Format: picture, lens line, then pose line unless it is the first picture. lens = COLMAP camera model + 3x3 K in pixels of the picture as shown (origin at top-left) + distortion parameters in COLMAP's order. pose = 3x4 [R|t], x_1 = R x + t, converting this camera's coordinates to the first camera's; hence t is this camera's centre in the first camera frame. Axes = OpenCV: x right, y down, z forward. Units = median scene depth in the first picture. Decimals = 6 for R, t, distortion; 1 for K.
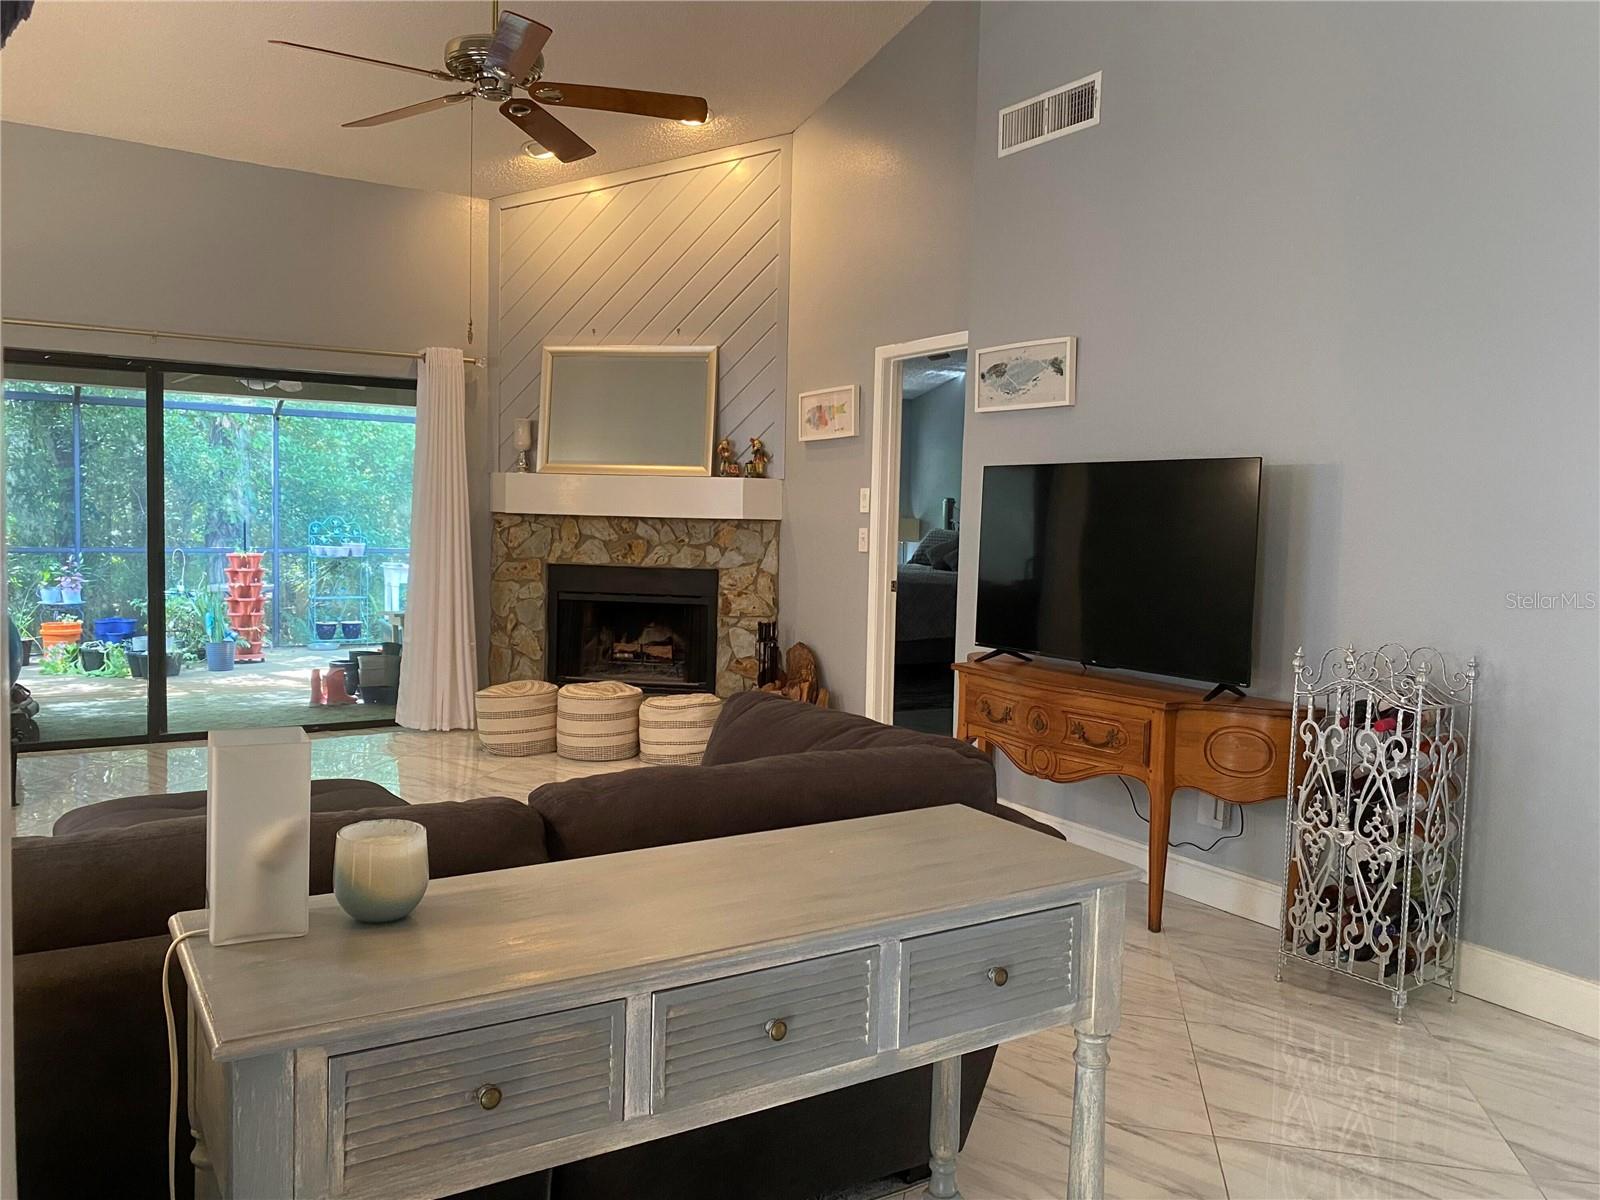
lens RADIAL K [[1205.1, 0, 793.3], [0, 1205.1, 594.1], [0, 0, 1]] dist [0.122333, -0.236501]
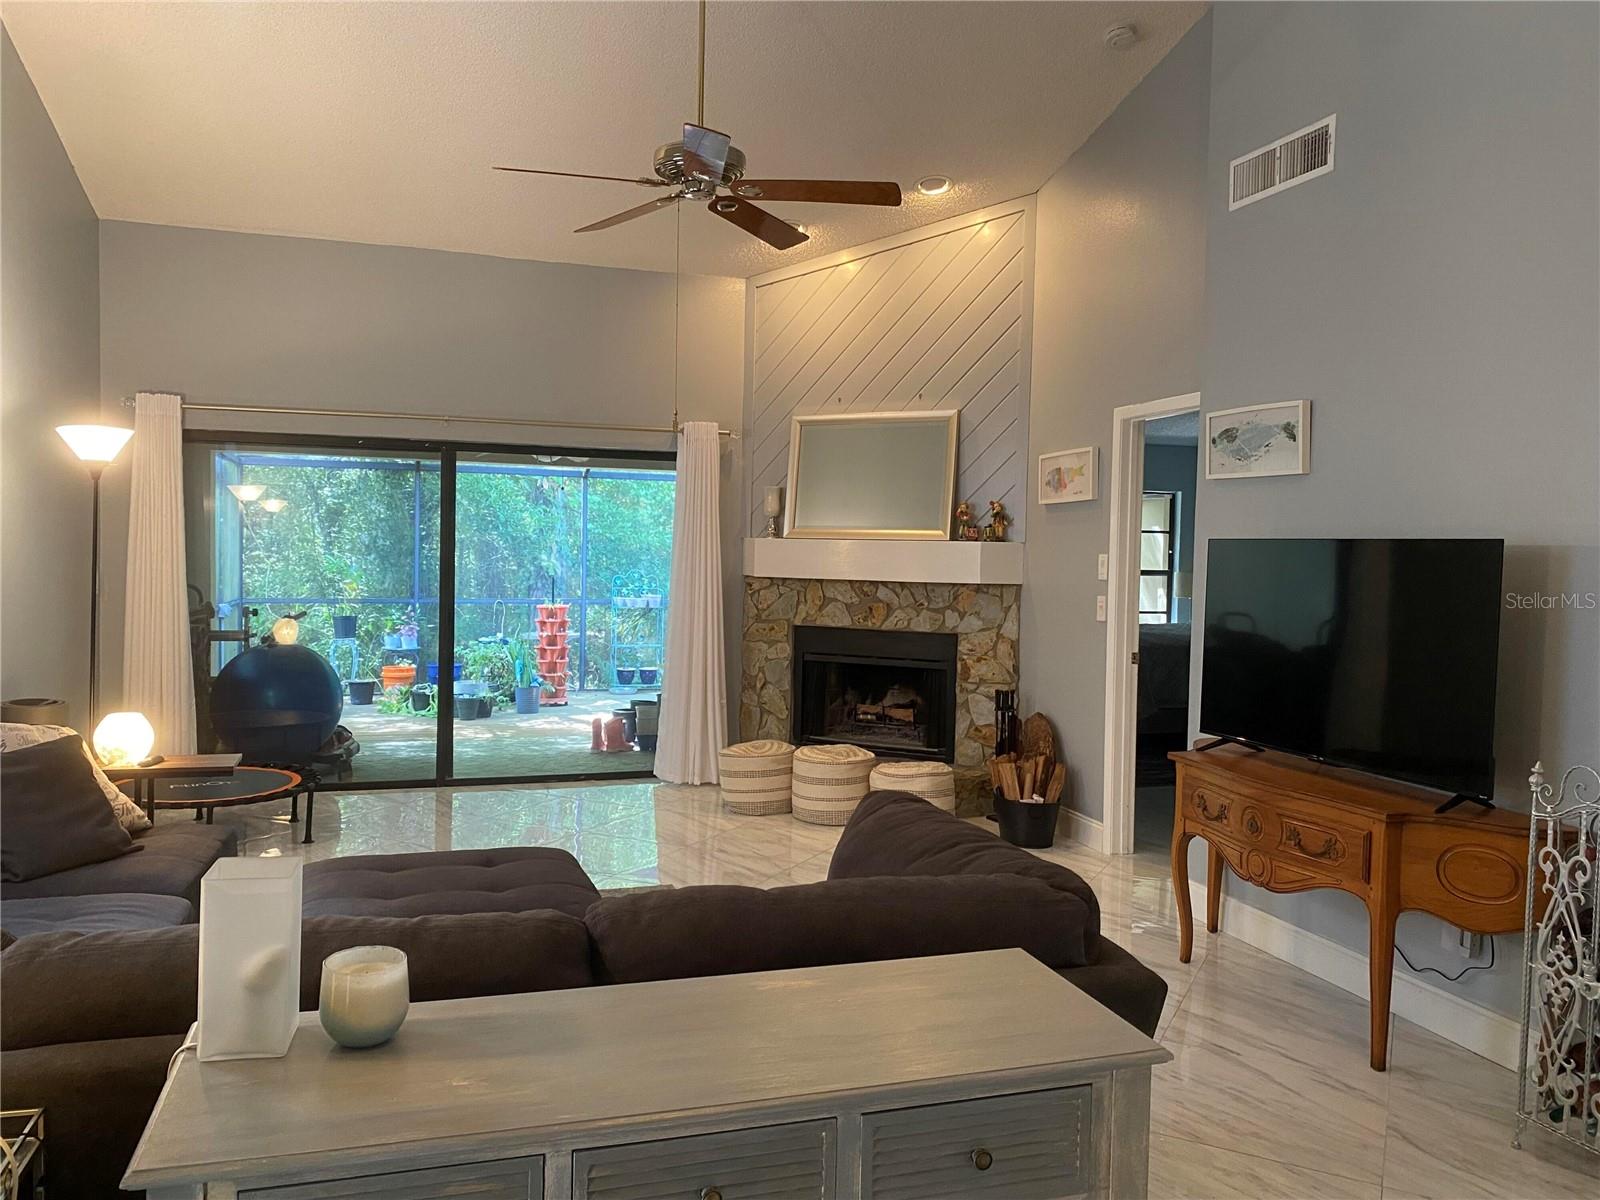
lens RADIAL K [[1208.4, 0, 800.0], [0, 1208.4, 600.0], [0, 0, 1]] dist [0.054422, -0.051921]
pose [[0.967139, 0.007341, -0.254143, 0.068510], [-0.014321, 0.999569, -0.025625, -0.022561], [0.253845, 0.028422, 0.966827, 0.012744]]
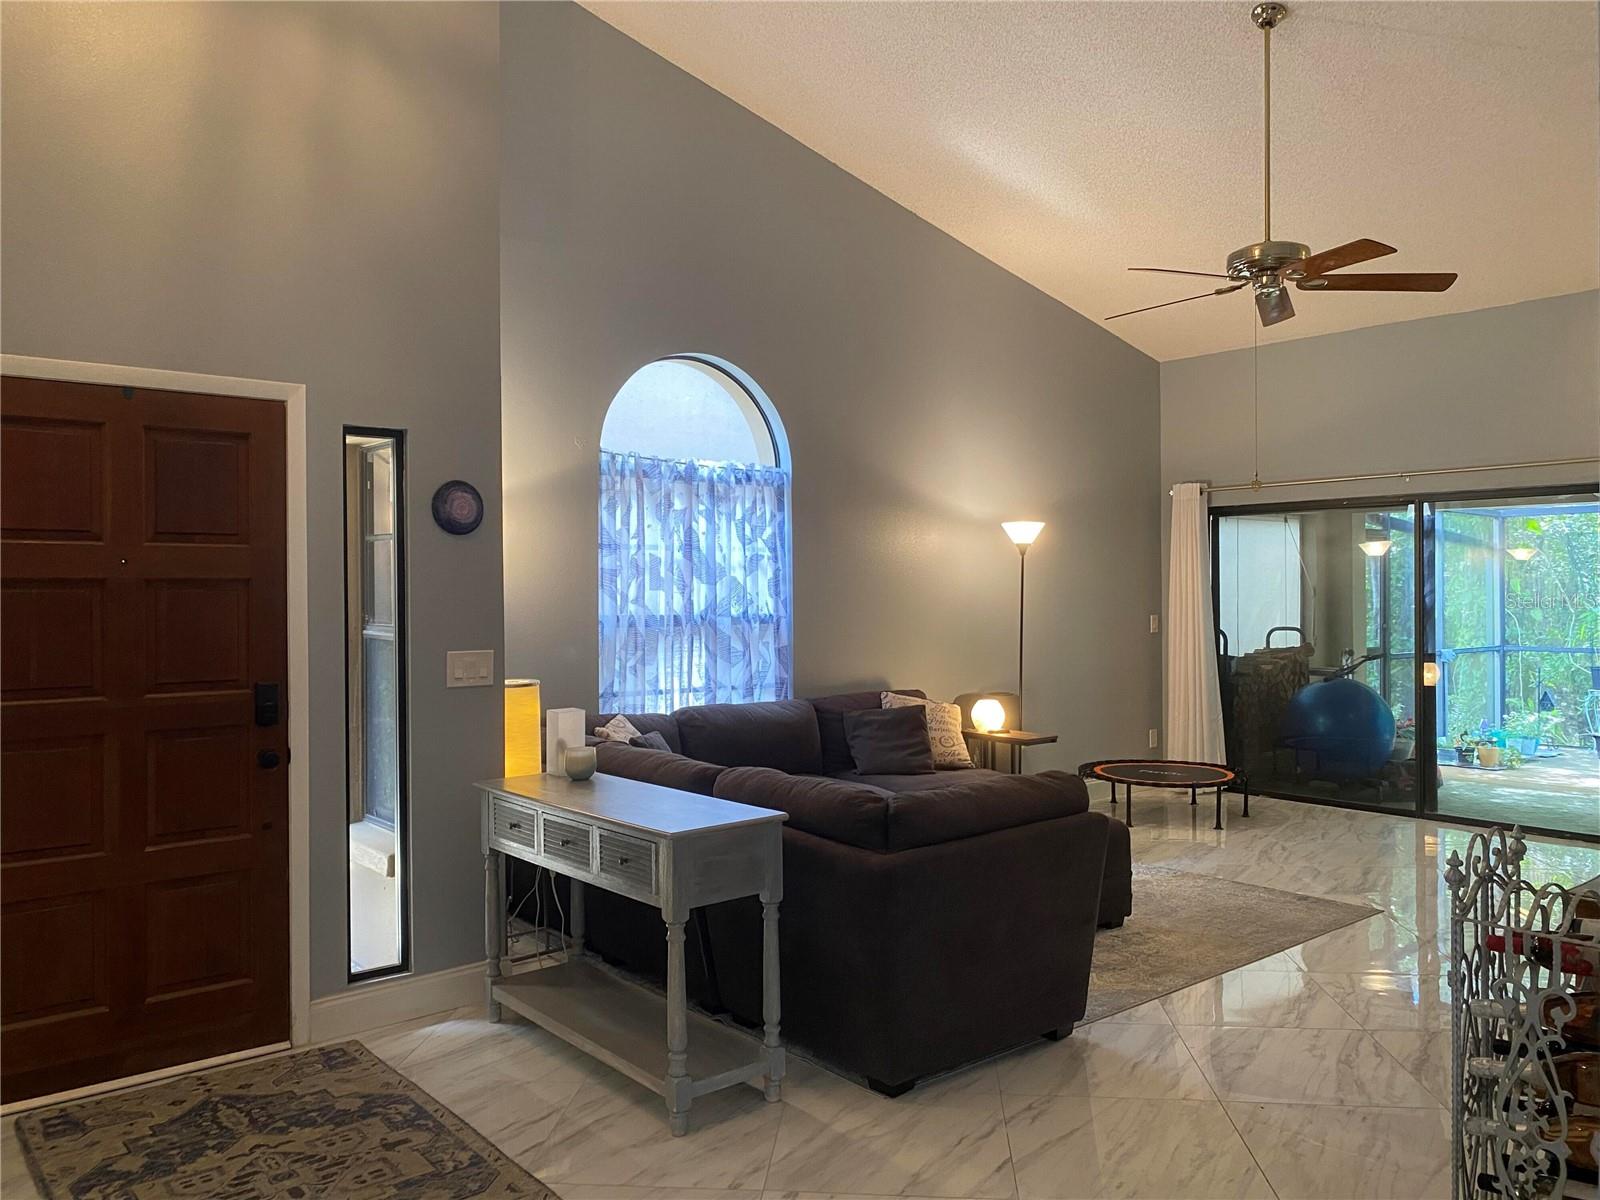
lens RADIAL K [[1208.4, 0, 800.0], [0, 1208.4, 600.0], [0, 0, 1]] dist [0.054422, -0.051921]
pose [[0.114960, -0.019858, -0.993172, 0.544935], [-0.050899, 0.998369, -0.025854, -0.028942], [0.992065, 0.053523, 0.113762, 0.280565]]
